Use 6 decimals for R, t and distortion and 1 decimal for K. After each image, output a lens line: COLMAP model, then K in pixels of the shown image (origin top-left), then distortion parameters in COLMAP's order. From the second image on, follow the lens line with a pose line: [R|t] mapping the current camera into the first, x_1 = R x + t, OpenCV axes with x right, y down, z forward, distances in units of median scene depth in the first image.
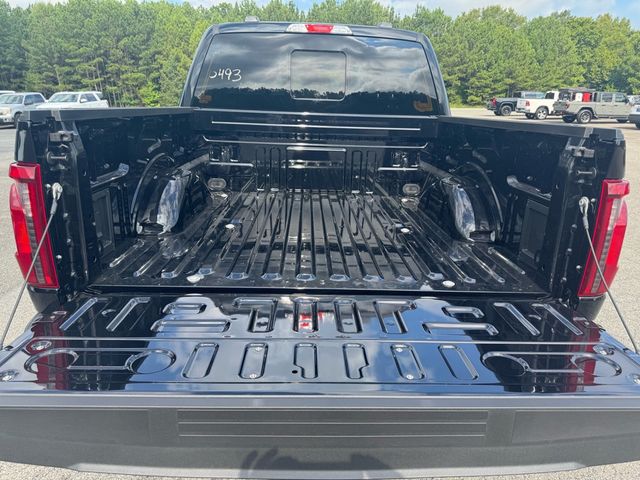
lens RADIAL K [[458.2, 0, 322.5], [0, 458.2, 244.5], [0, 0, 1]] dist [0.012792, -0.021011]
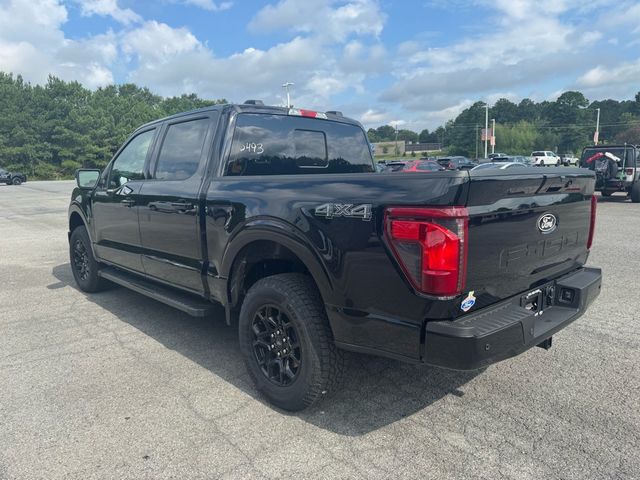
lens RADIAL K [[458.2, 0, 319.0], [0, 458.2, 242.7], [0, 0, 1]] dist [0.012792, -0.021011]
pose [[0.749357, -0.127498, 0.649776, -0.055215], [0.222212, 0.972803, -0.065386, -0.001952], [-0.623768, 0.193386, 0.757308, 0.005507]]
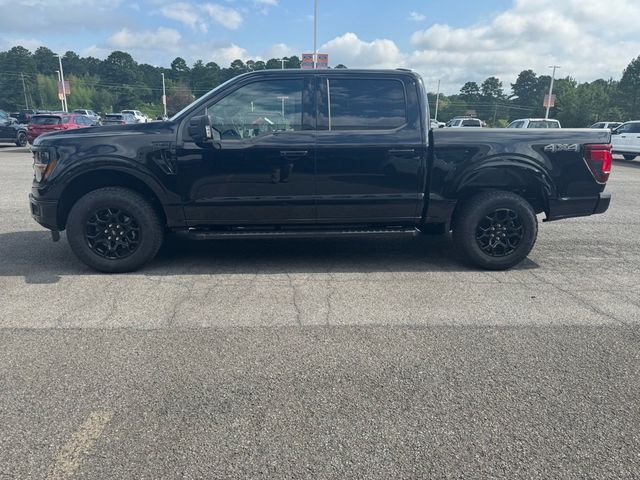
lens RADIAL K [[458.2, 0, 324.5], [0, 458.2, 240.1], [0, 0, 1]] dist [0.012792, -0.021011]
pose [[-0.076593, -0.247460, 0.965866, -0.115790], [0.281129, 0.924048, 0.259039, -0.029023], [-0.956609, 0.291373, -0.001207, 0.094018]]
